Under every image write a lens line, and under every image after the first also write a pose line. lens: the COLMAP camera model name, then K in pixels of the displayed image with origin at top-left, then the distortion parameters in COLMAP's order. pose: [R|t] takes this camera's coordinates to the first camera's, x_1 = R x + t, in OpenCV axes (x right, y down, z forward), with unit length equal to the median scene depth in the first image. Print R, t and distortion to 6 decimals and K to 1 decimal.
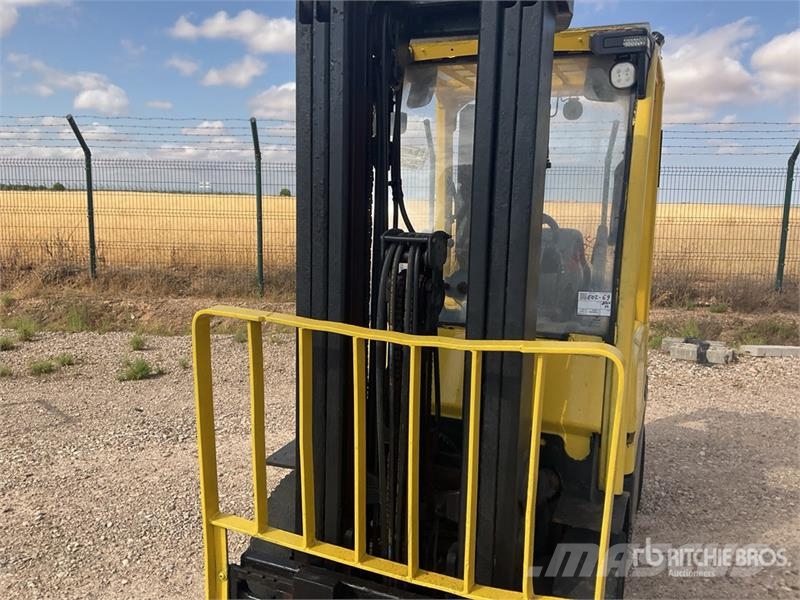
lens RADIAL K [[674.5, 0, 400.8], [0, 674.5, 324.6], [0, 0, 1]] dist [0.068366, -0.153086]
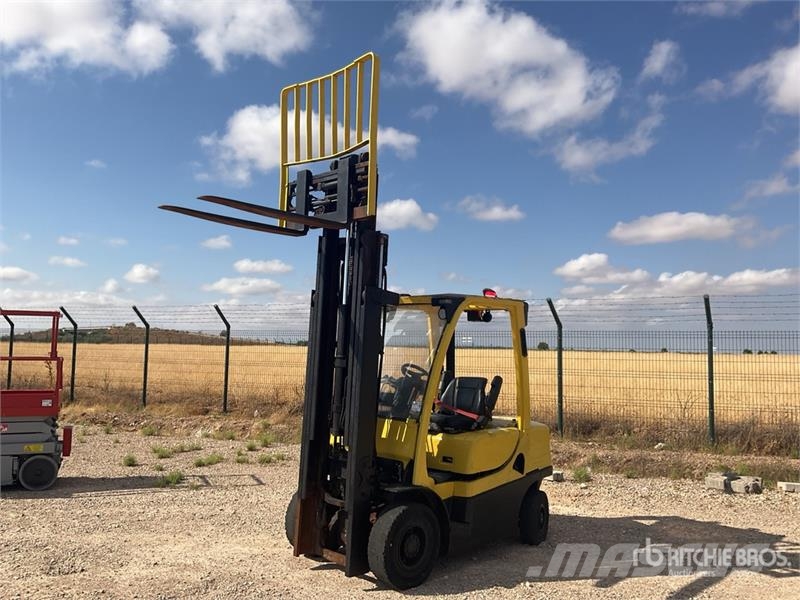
lens RADIAL K [[666.7, 0, 400.0], [0, 666.7, 300.0], [0, 0, 1]] dist [0.109371, -0.220426]
pose [[0.930329, -0.028652, -0.365605, 0.398342], [-0.066648, 0.967132, -0.245387, 0.069171], [0.360619, 0.252657, 0.897841, -0.465707]]
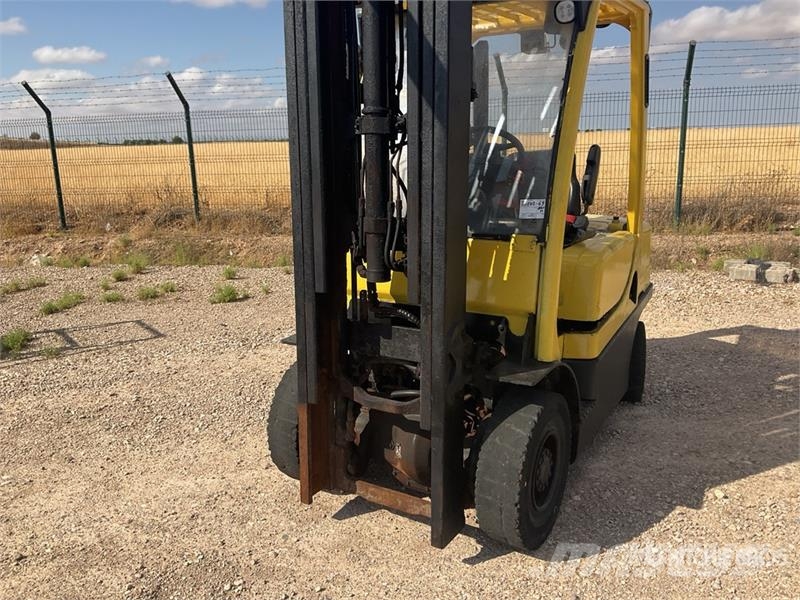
lens RADIAL K [[666.7, 0, 400.0], [0, 666.7, 300.0], [0, 0, 1]] dist [0.109371, -0.220426]
pose [[0.987957, -0.012115, -0.154252, 0.081753], [0.020246, 0.998480, 0.051253, 0.023401], [0.153396, -0.053759, 0.986701, -0.085847]]
